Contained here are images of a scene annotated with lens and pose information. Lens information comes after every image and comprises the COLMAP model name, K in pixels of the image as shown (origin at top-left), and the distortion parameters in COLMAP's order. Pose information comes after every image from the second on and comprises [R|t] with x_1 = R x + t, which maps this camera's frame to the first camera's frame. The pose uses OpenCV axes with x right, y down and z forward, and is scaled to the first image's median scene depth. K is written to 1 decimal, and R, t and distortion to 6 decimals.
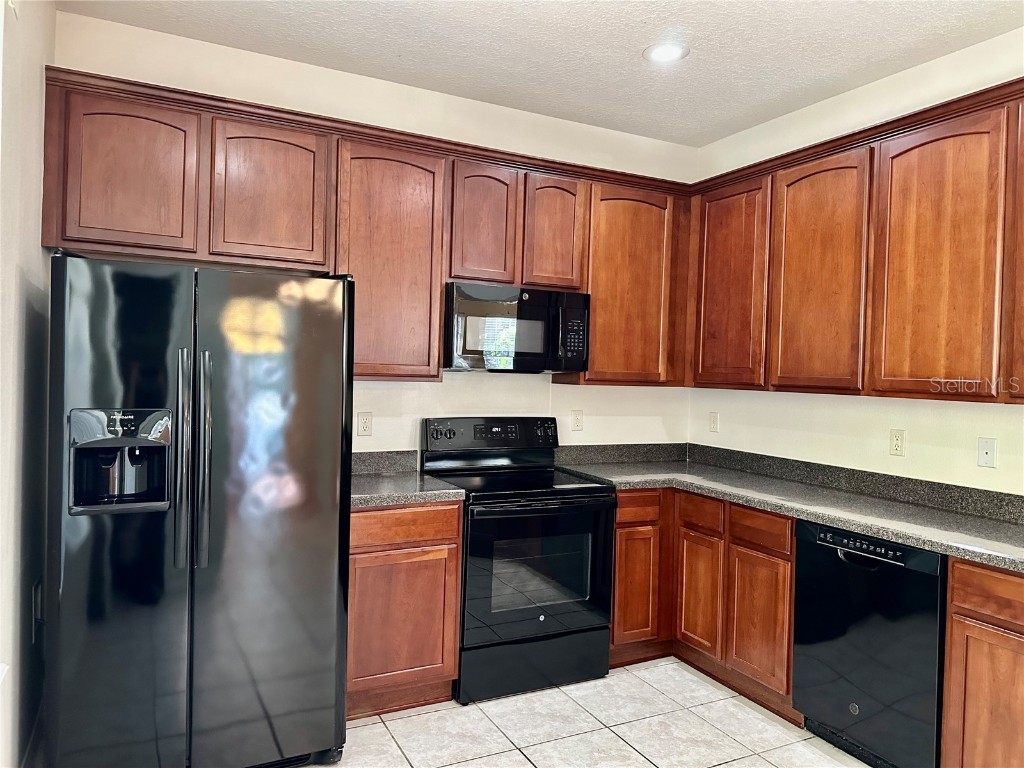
lens RADIAL K [[723.1, 0, 513.0], [0, 723.1, 378.6], [0, 0, 1]] dist [0.034898, -0.039624]
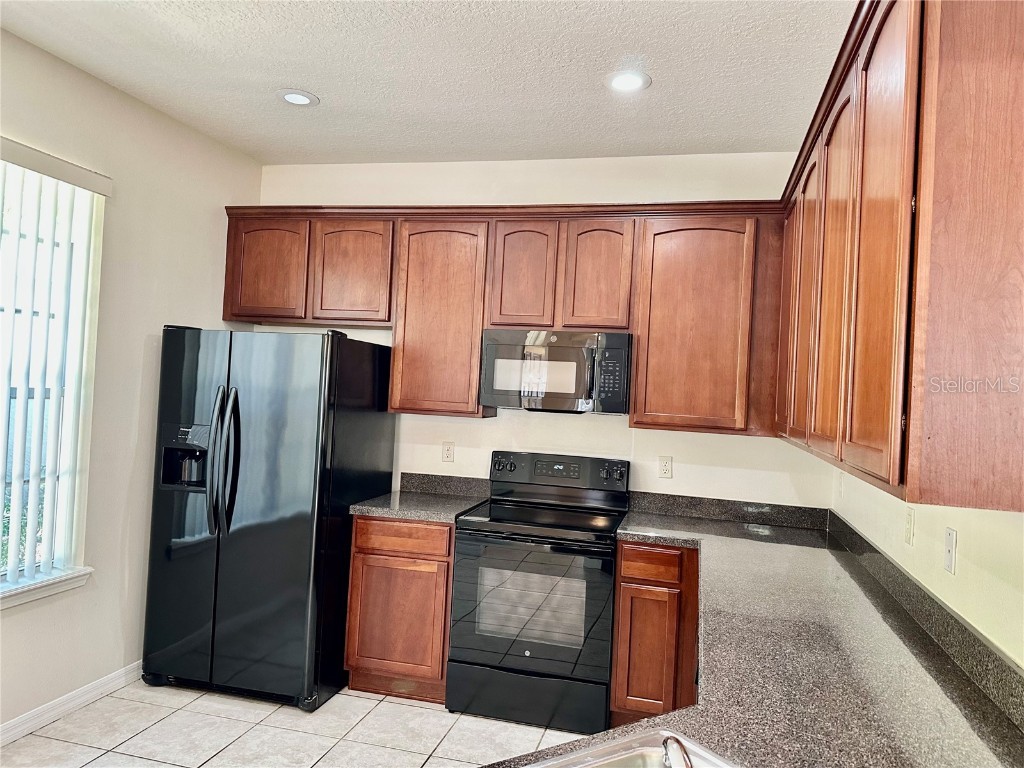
lens RADIAL K [[723.1, 0, 513.0], [0, 723.1, 378.6], [0, 0, 1]] dist [0.034898, -0.039624]
pose [[0.762184, -0.004076, -0.647348, 0.622959], [-0.037361, 0.998036, -0.050274, -0.002049], [0.646281, 0.062503, 0.760535, 0.167683]]
